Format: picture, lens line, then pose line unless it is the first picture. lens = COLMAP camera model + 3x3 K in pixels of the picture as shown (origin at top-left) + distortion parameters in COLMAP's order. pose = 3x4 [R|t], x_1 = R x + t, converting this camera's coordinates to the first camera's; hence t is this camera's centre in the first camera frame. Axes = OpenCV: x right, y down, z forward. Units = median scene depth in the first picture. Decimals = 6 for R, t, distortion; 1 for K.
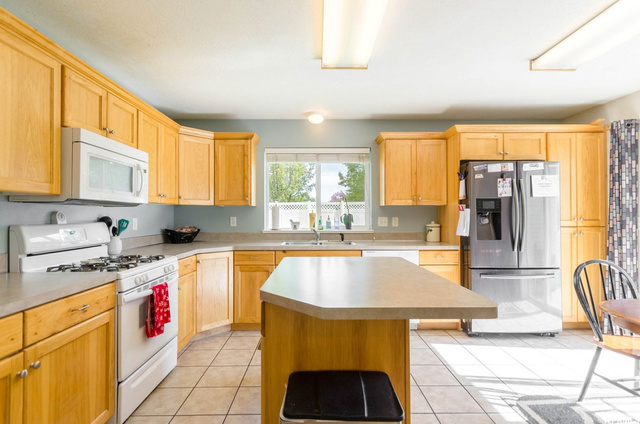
lens RADIAL K [[321.3, 0, 318.3], [0, 321.3, 212.5], [0, 0, 1]] dist [0.003904, -0.004480]
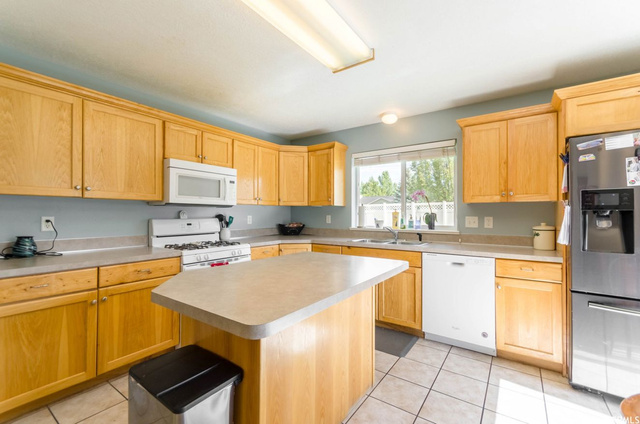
lens RADIAL K [[279.2, 0, 318.5], [0, 279.2, 212.4], [0, 0, 1]] dist [0.004070, -0.000710]
pose [[0.808629, 0.000168, -0.588318, 0.372401], [0.000929, 0.999998, 0.001562, 0.001510], [0.588318, -0.001810, 0.808628, 0.176912]]
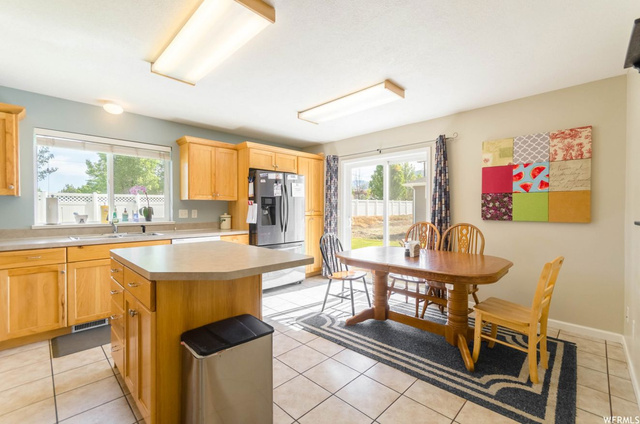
lens RADIAL K [[279.2, 0, 320.5], [0, 279.2, 213.4], [0, 0, 1]] dist [0.004070, -0.000710]
pose [[0.706191, -0.009538, 0.707957, -0.190092], [-0.008604, 0.999720, 0.022052, 0.001311], [-0.707969, -0.021664, 0.705911, -0.056075]]
